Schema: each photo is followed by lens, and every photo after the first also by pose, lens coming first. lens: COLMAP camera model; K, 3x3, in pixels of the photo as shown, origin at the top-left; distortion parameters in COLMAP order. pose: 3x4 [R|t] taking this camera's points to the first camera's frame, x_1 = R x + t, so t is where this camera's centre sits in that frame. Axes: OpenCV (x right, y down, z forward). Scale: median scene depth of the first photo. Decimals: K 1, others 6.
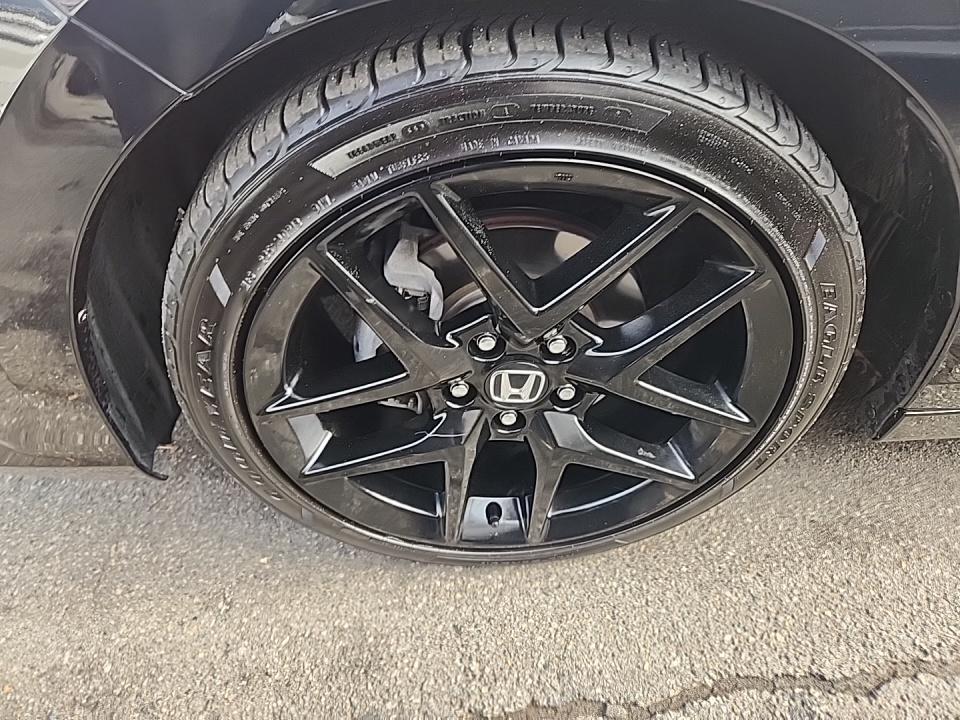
lens RADIAL K [[634.6, 0, 480.0], [0, 634.6, 360.0], [0, 0, 1]] dist [0.051830, -0.035668]
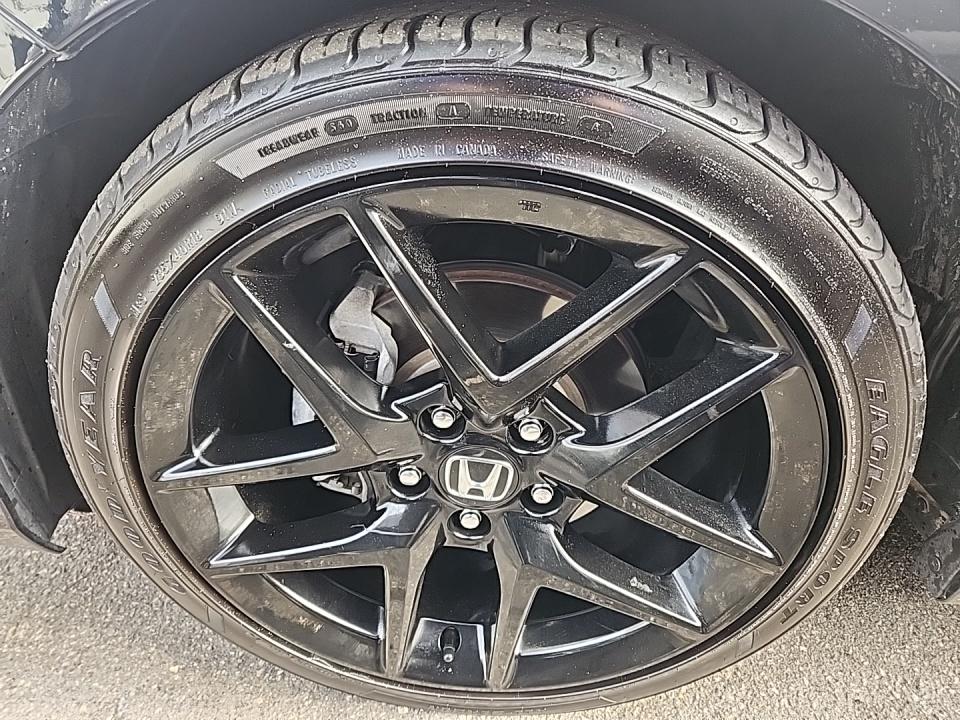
lens RADIAL K [[656.4, 0, 480.0], [0, 656.4, 360.0], [0, 0, 1]] dist [0.049352, -0.043188]
pose [[0.993755, 0.093450, -0.060974, 0.101640], [-0.102018, 0.982279, -0.157226, 0.026127], [0.045200, 0.162465, 0.985678, 0.165803]]
